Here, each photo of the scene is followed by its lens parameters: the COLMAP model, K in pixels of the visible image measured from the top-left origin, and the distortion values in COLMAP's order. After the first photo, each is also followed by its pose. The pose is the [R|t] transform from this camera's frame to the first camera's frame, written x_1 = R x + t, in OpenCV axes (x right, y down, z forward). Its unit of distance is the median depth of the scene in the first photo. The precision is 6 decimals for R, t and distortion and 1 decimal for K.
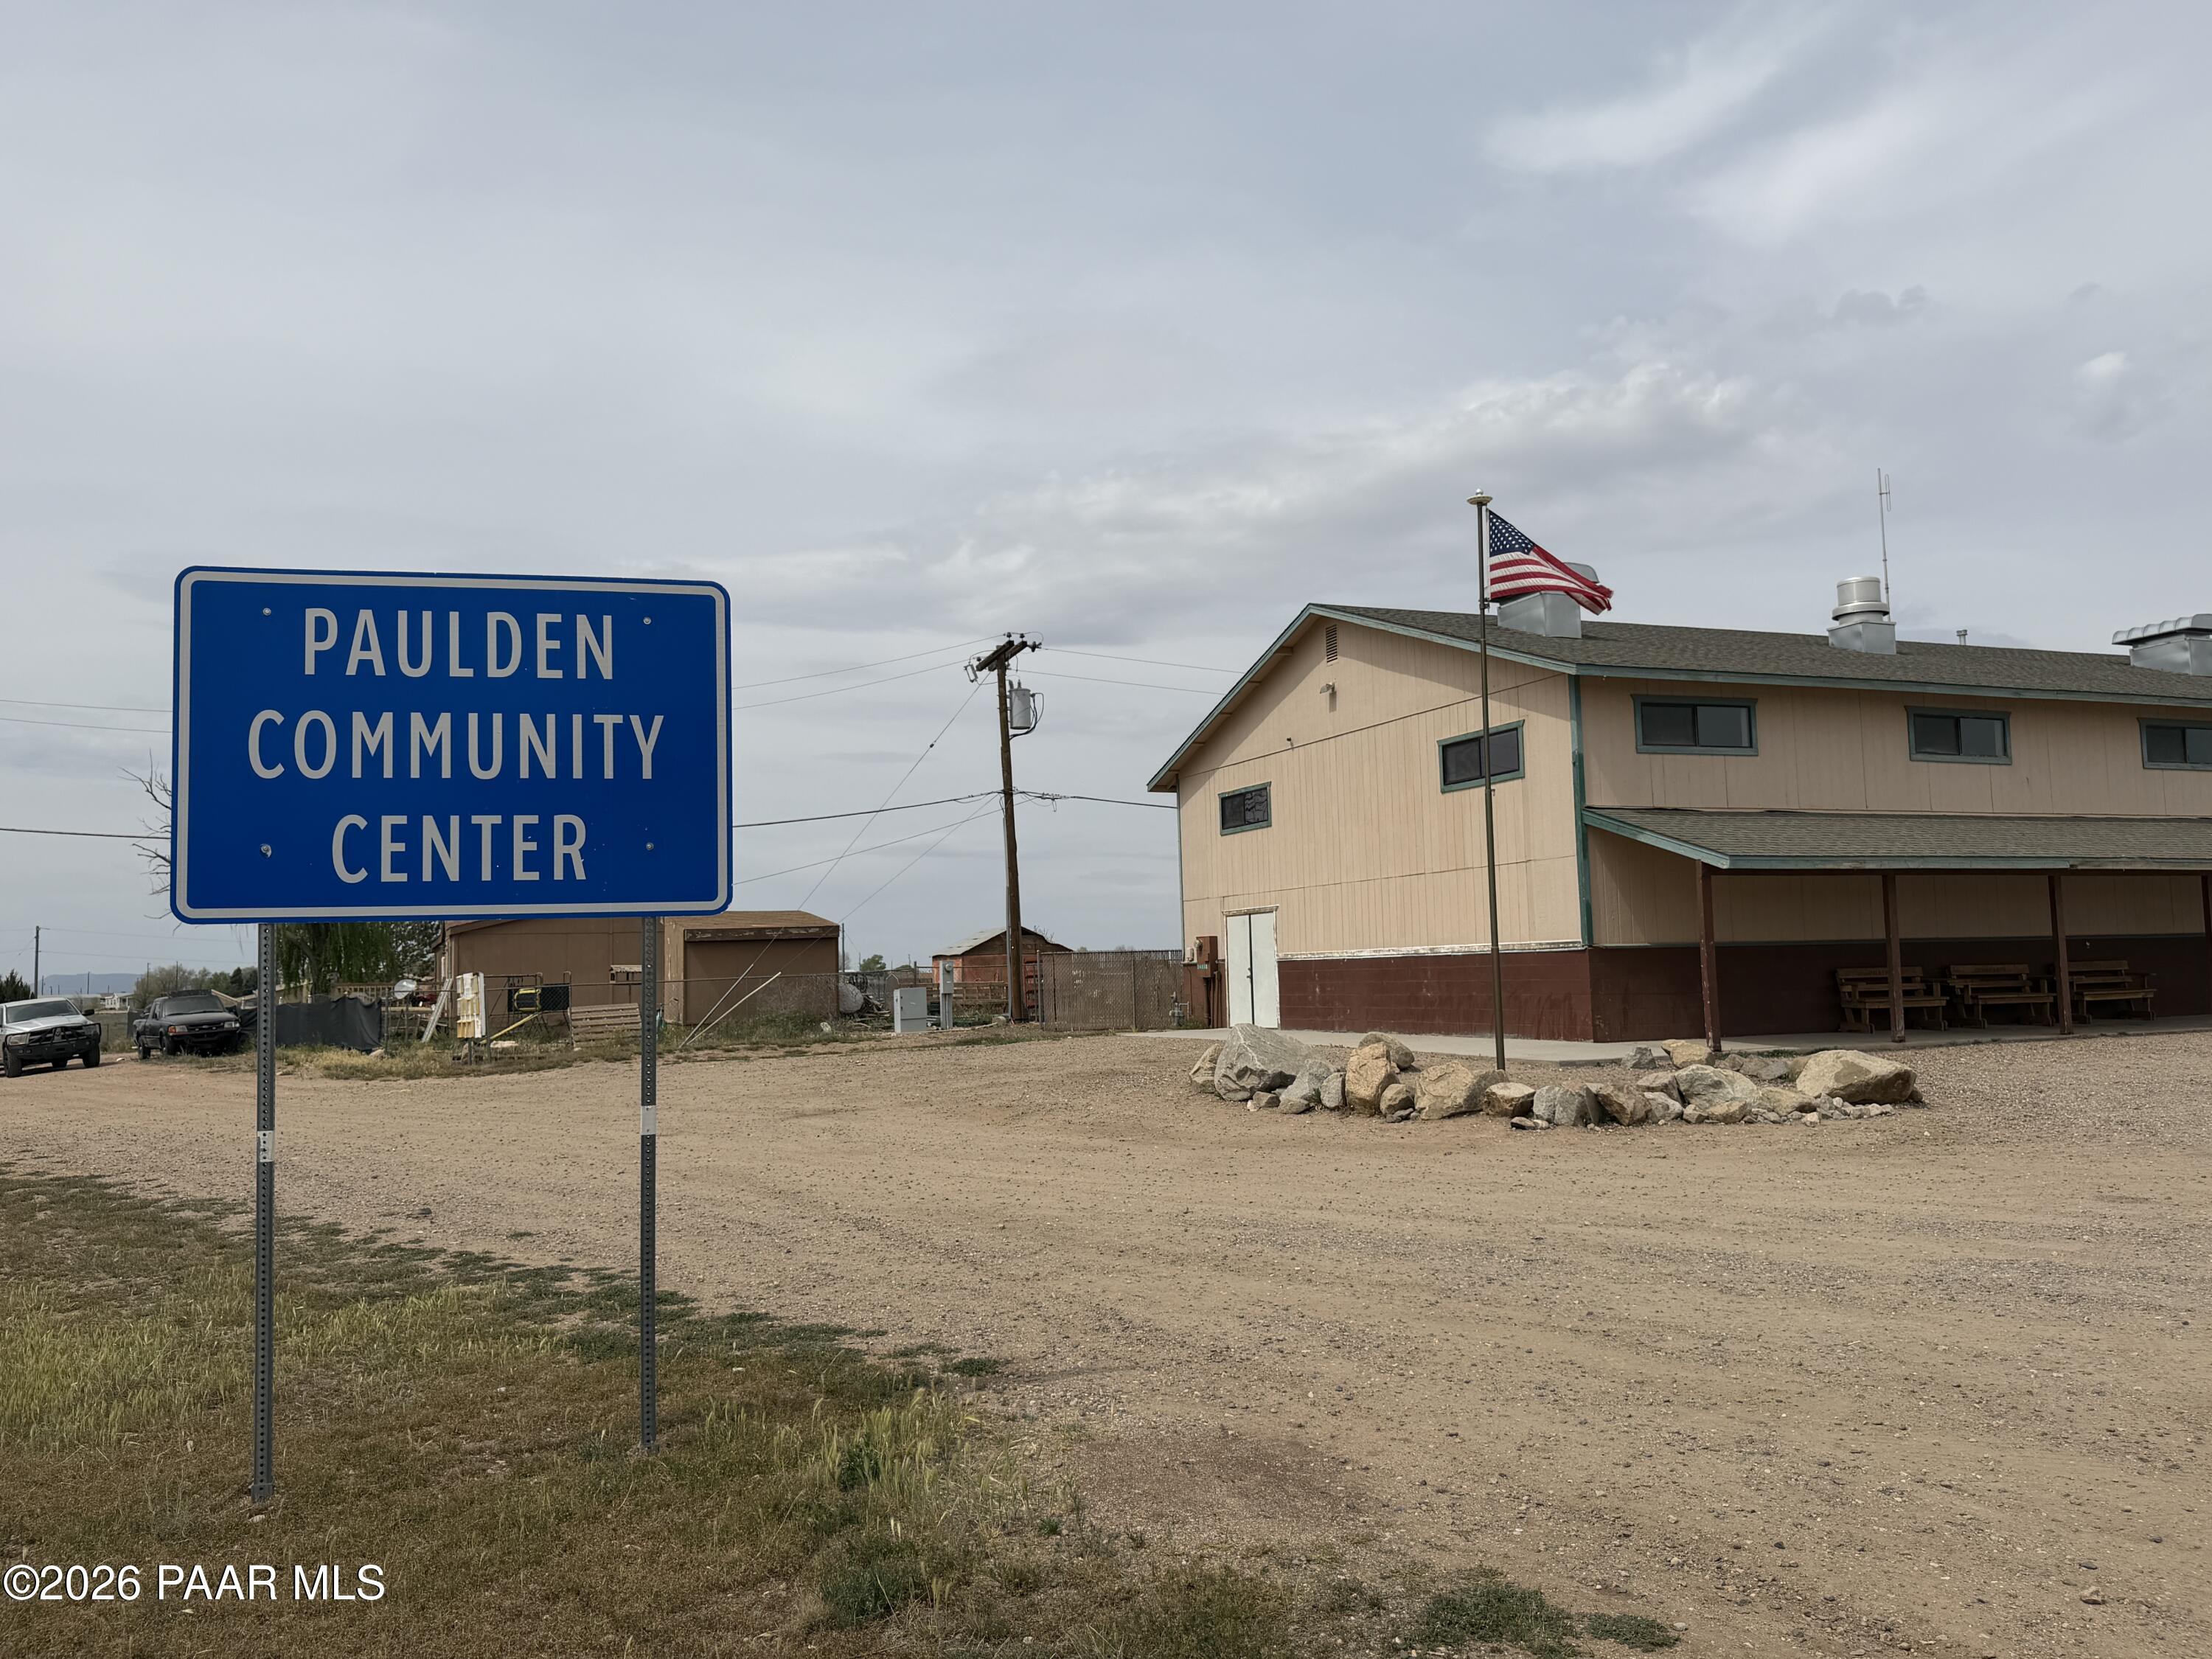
lens RADIAL K [[1761.3, 0, 1048.5], [0, 1761.3, 829.1], [0, 0, 1]] dist [0.103602, -0.193568]
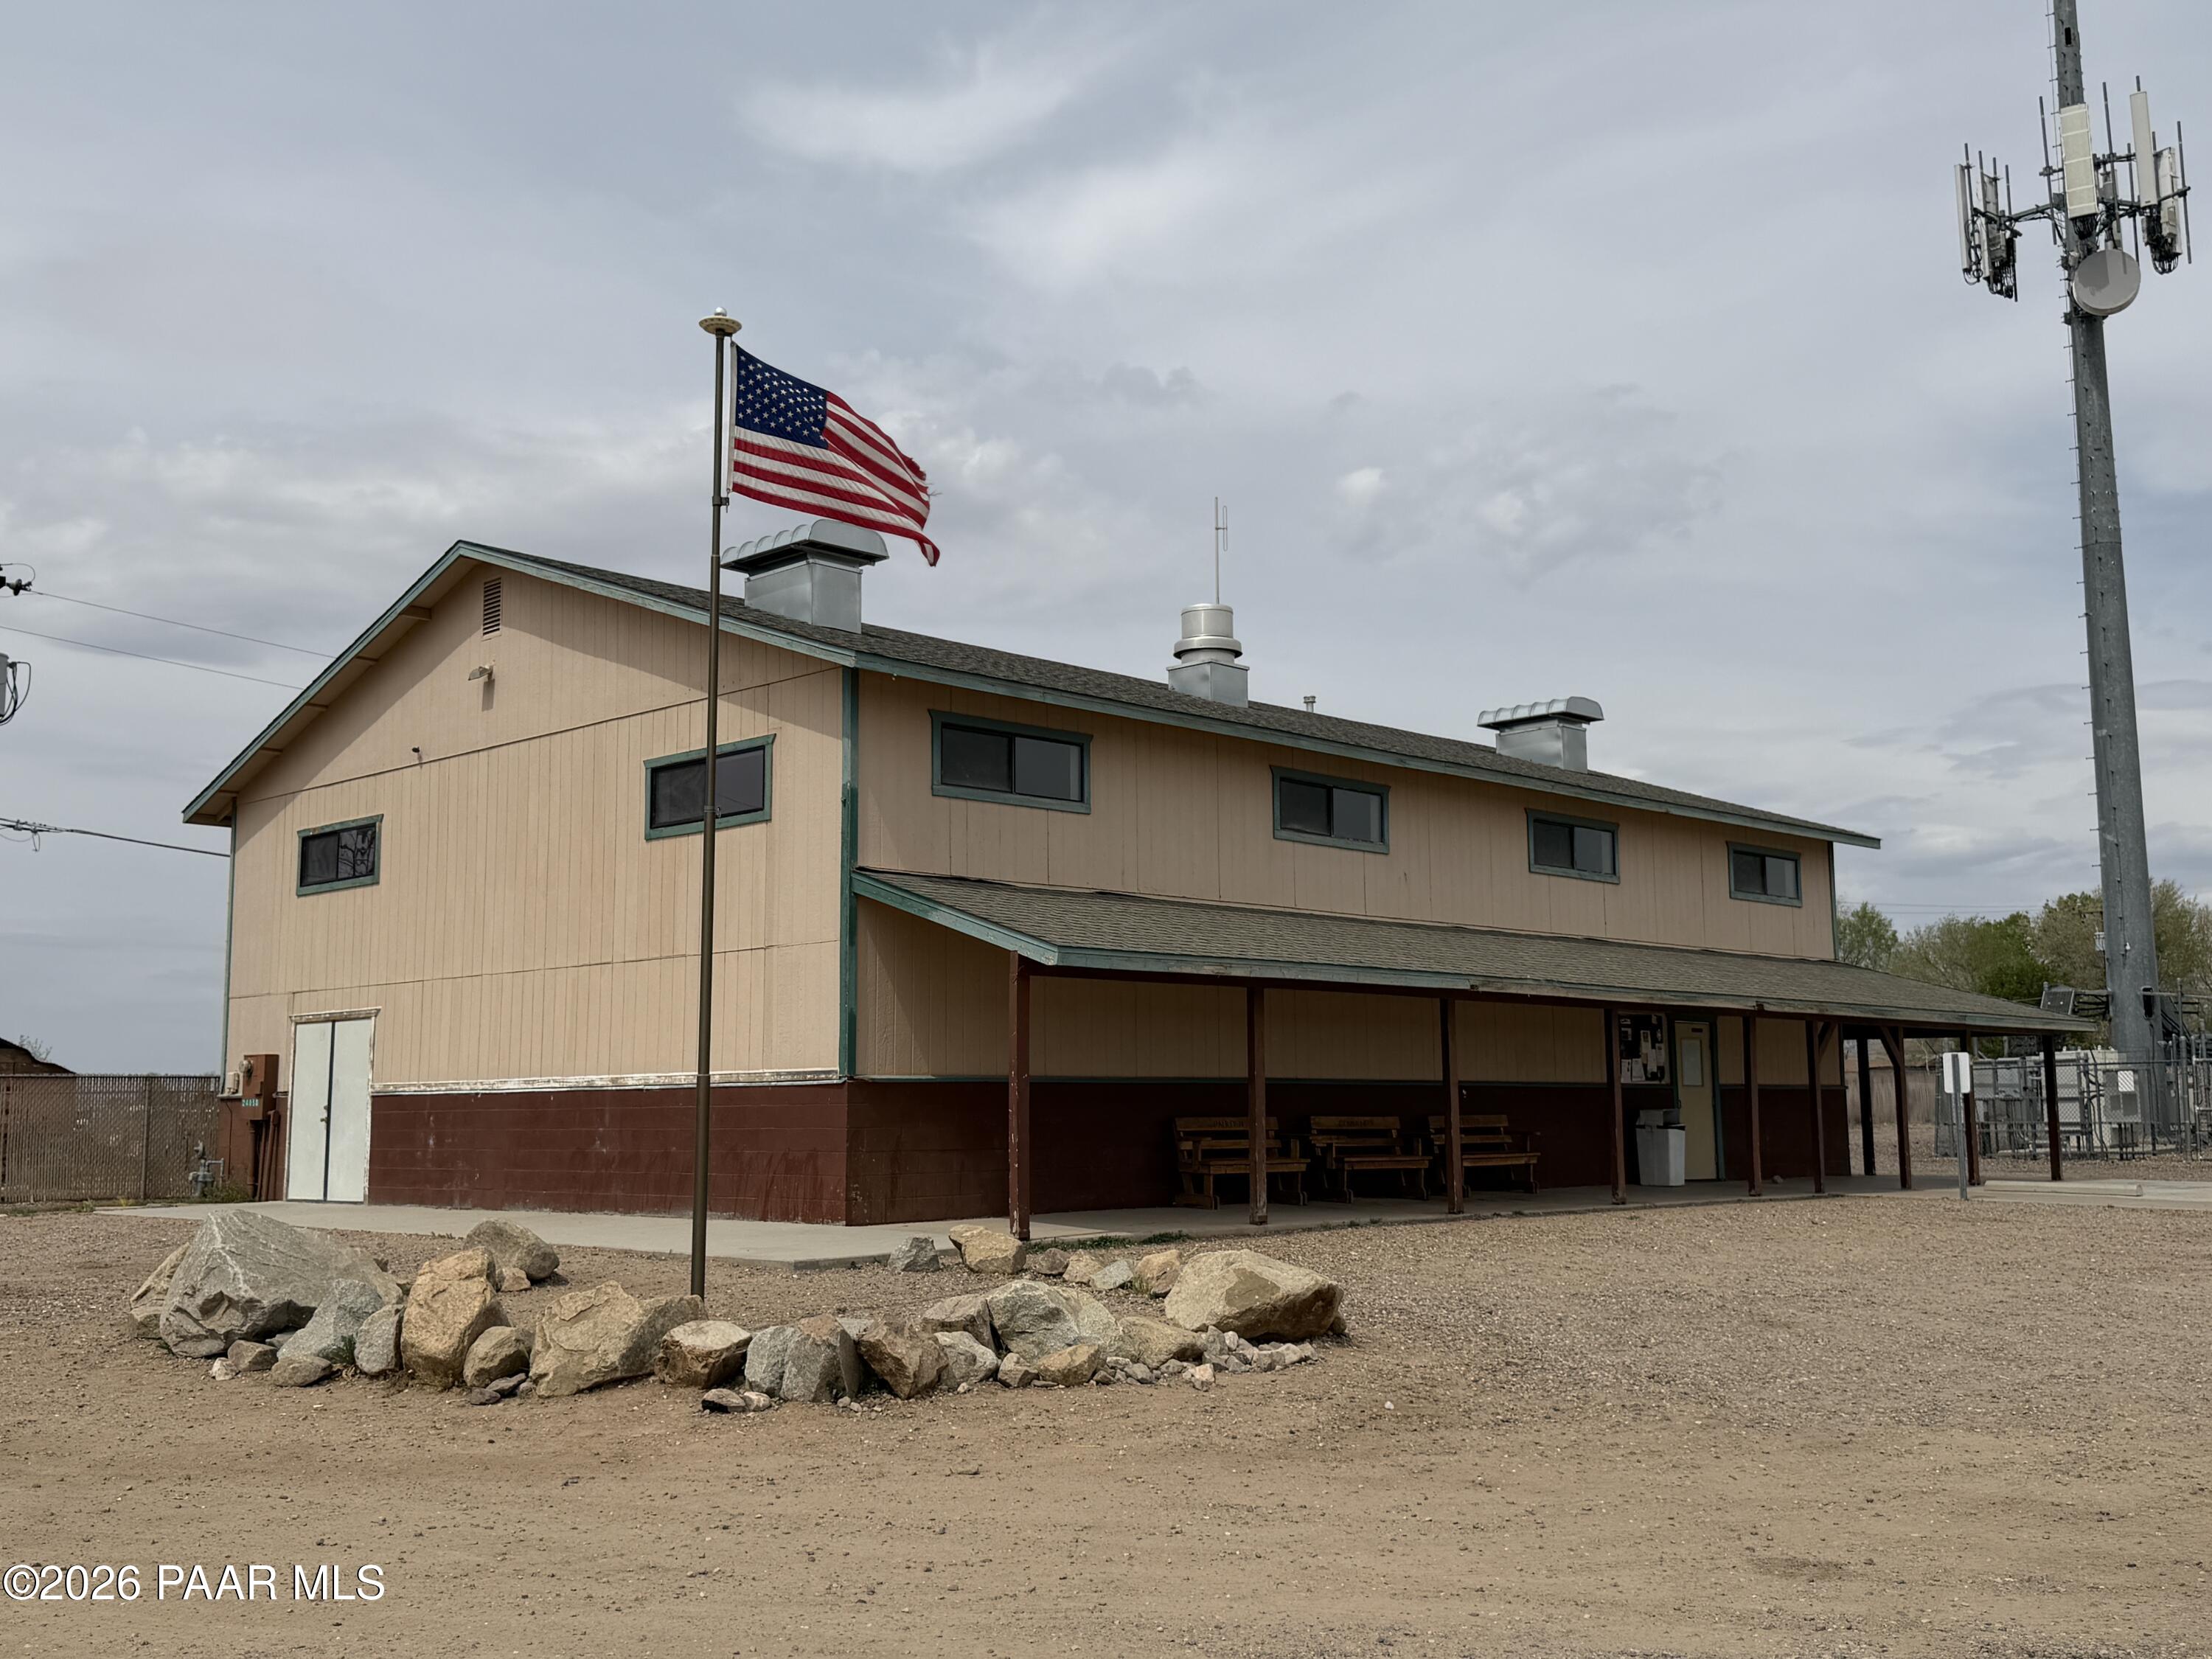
lens RADIAL K [[2182.3, 0, 1112.7], [0, 2182.3, 848.3], [0, 0, 1]] dist [0.203494, -0.508913]
pose [[0.912338, 0.067449, 0.403844, 0.060440], [-0.051566, 0.997413, -0.050091, 0.016847], [-0.406177, 0.024875, 0.913456, 0.219140]]
